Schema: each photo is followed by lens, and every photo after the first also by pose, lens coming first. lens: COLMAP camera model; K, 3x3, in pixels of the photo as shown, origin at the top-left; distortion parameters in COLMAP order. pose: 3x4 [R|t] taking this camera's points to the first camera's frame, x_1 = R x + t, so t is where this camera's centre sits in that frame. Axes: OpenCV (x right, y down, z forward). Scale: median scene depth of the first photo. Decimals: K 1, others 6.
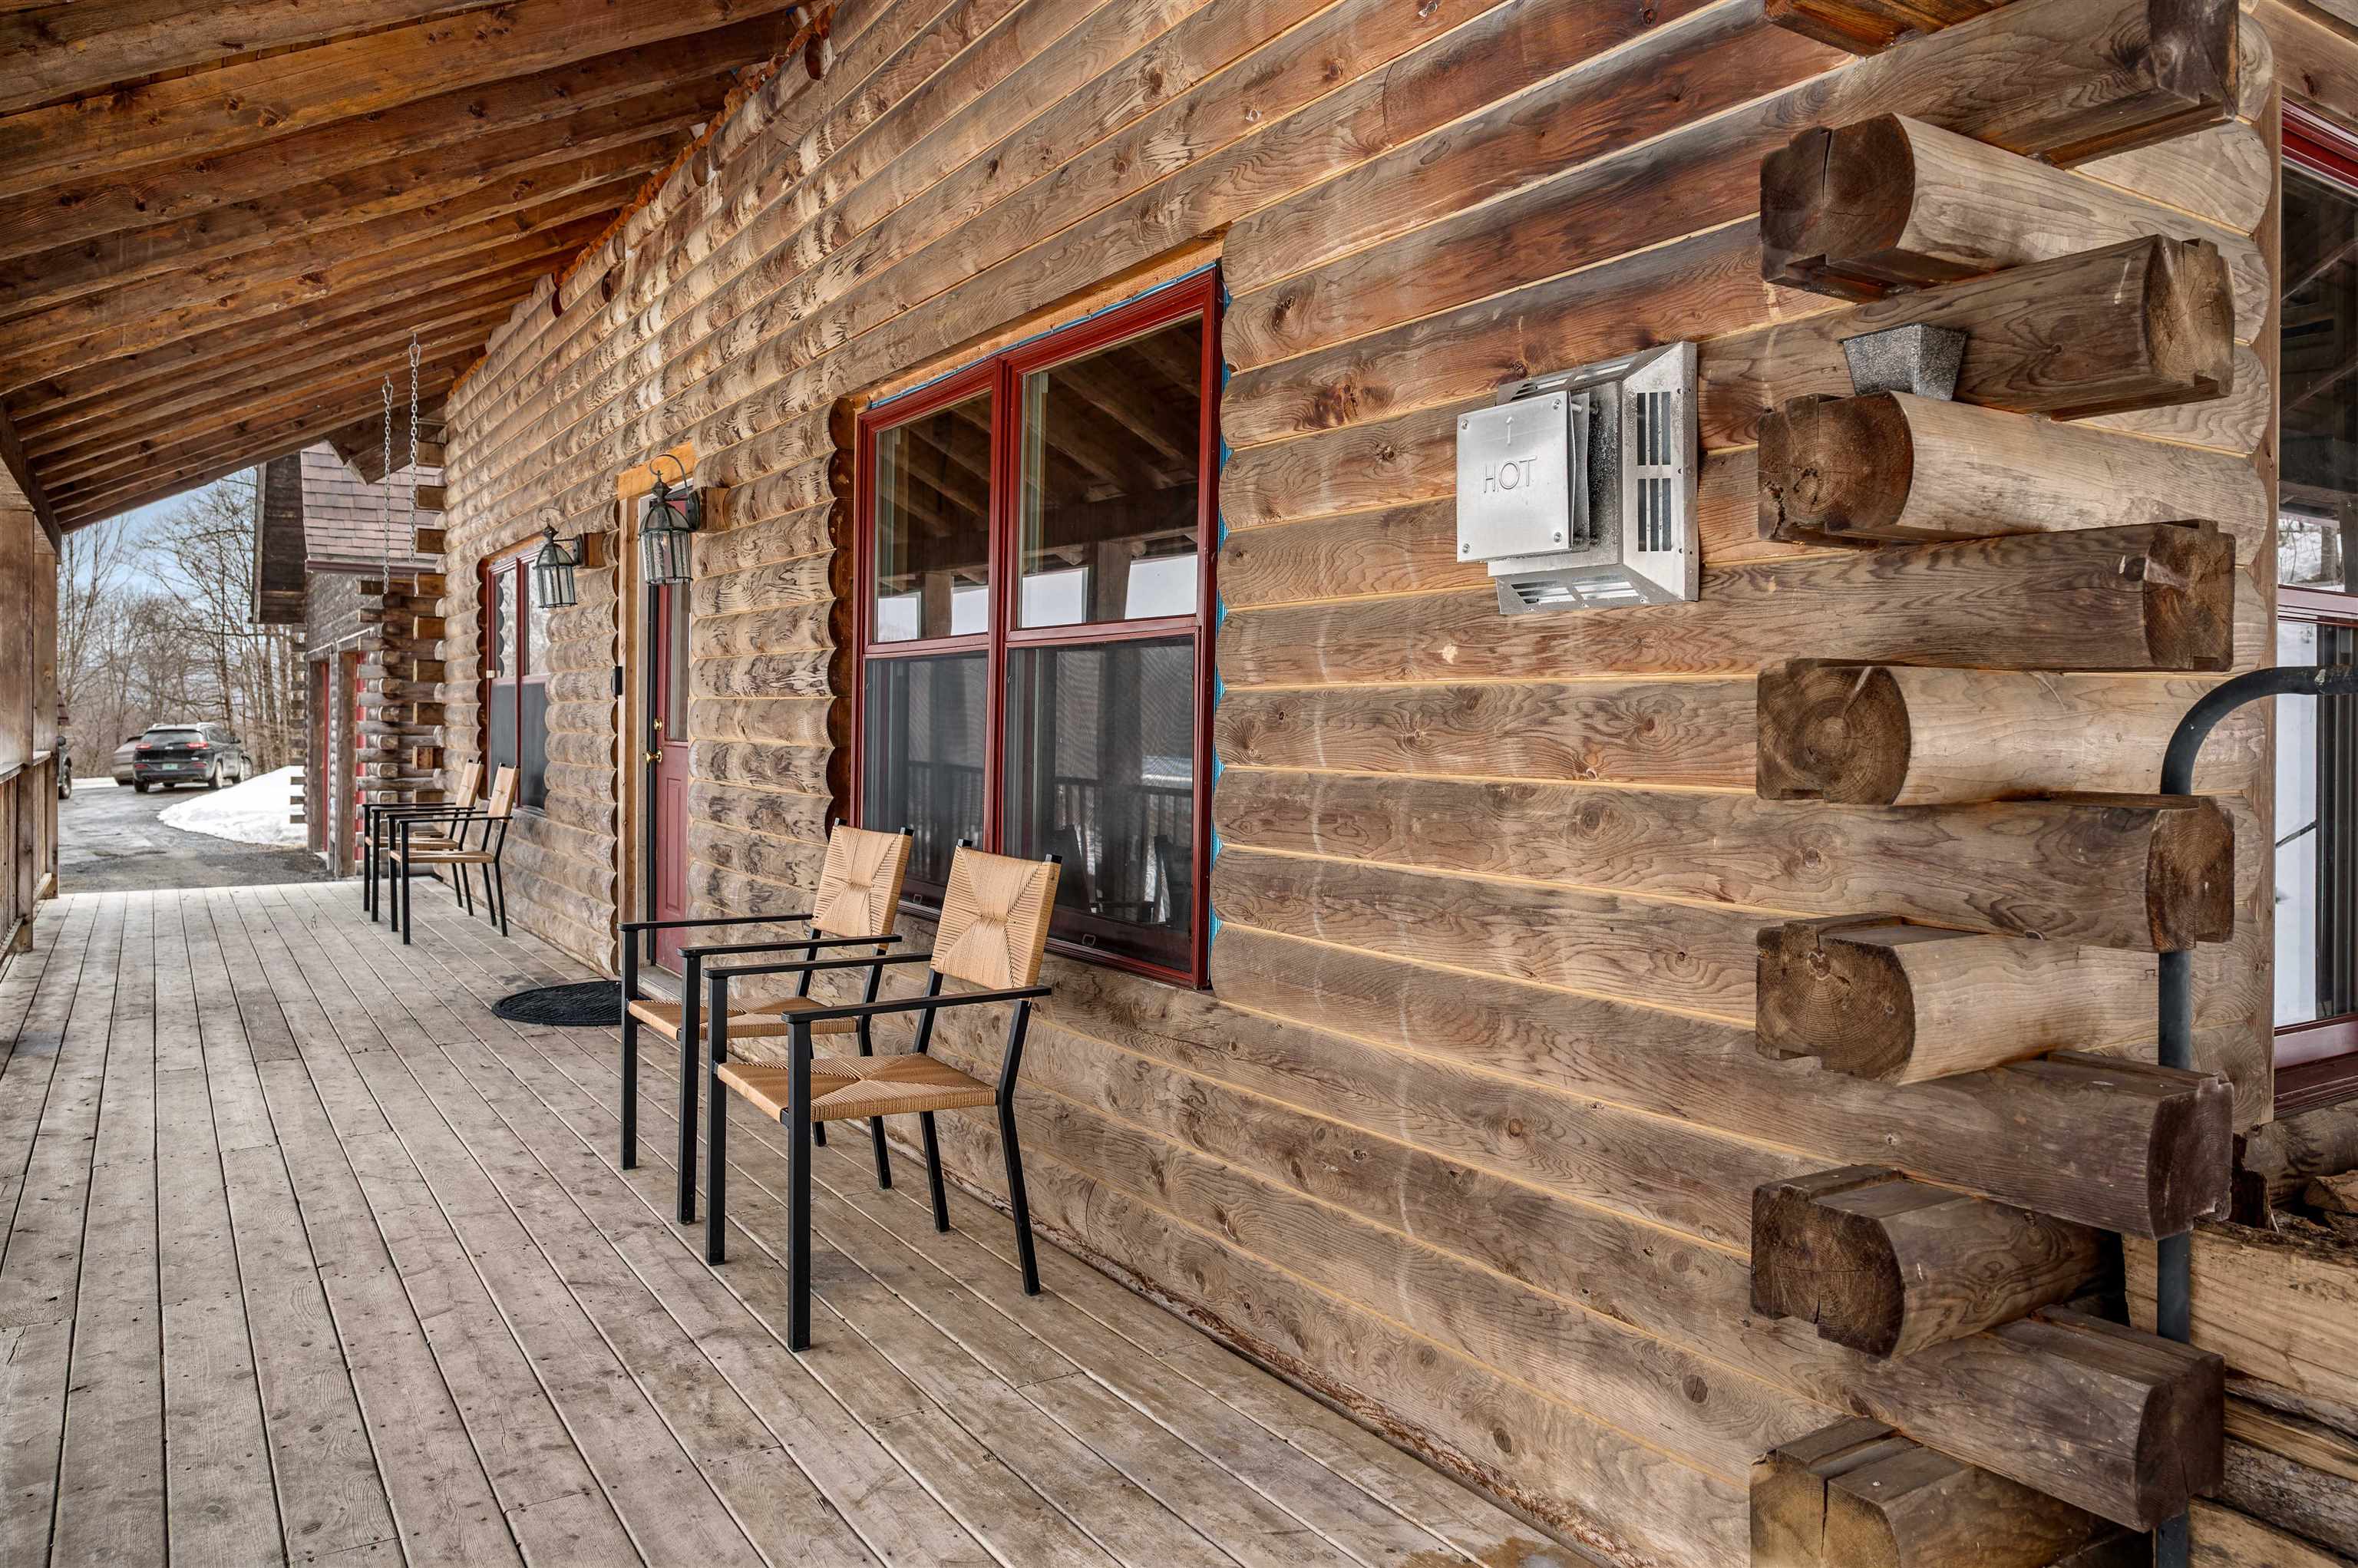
lens RADIAL K [[1563.6, 0, 1162.2], [0, 1563.6, 781.7], [0, 0, 1]] dist [-0.020593, 0.001320]
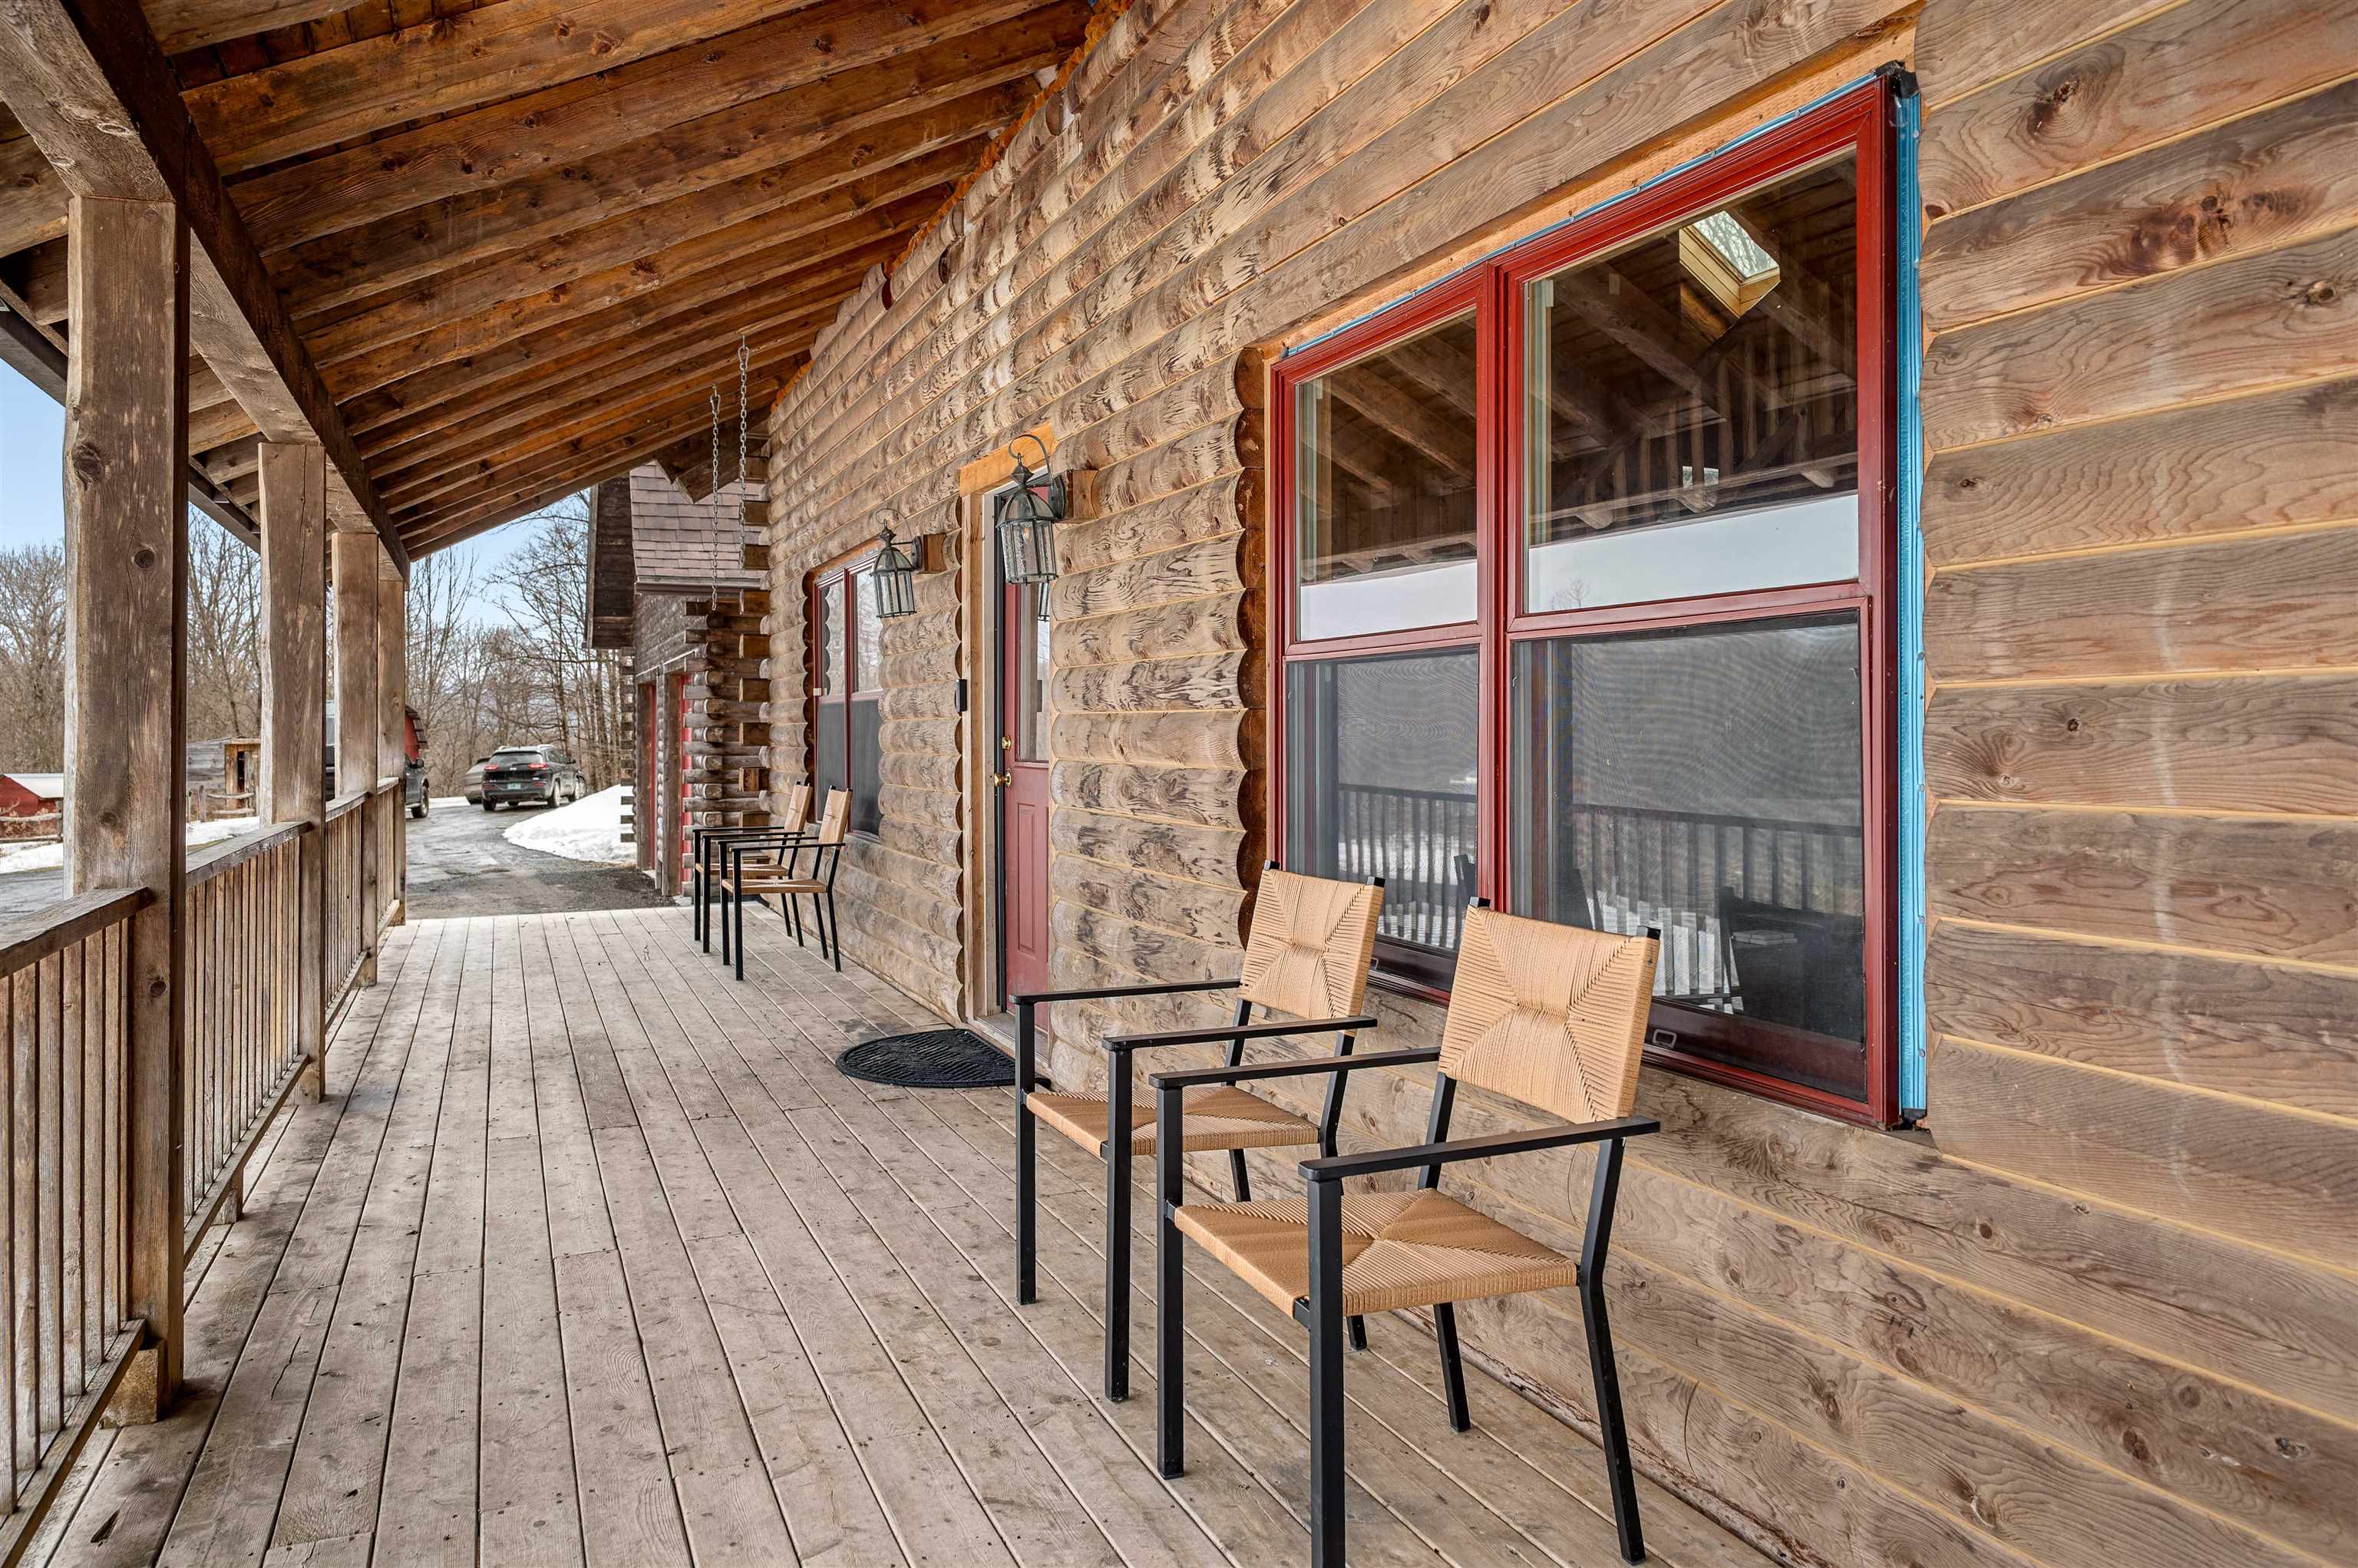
lens RADIAL K [[1563.6, 0, 1180.5], [0, 1563.6, 765.4], [0, 0, 1]] dist [-0.020593, 0.001320]
pose [[0.986244, -0.011836, -0.164869, -0.108767], [0.009085, 0.999807, -0.017426, -0.010534], [0.165043, 0.015688, 0.986162, 0.184716]]
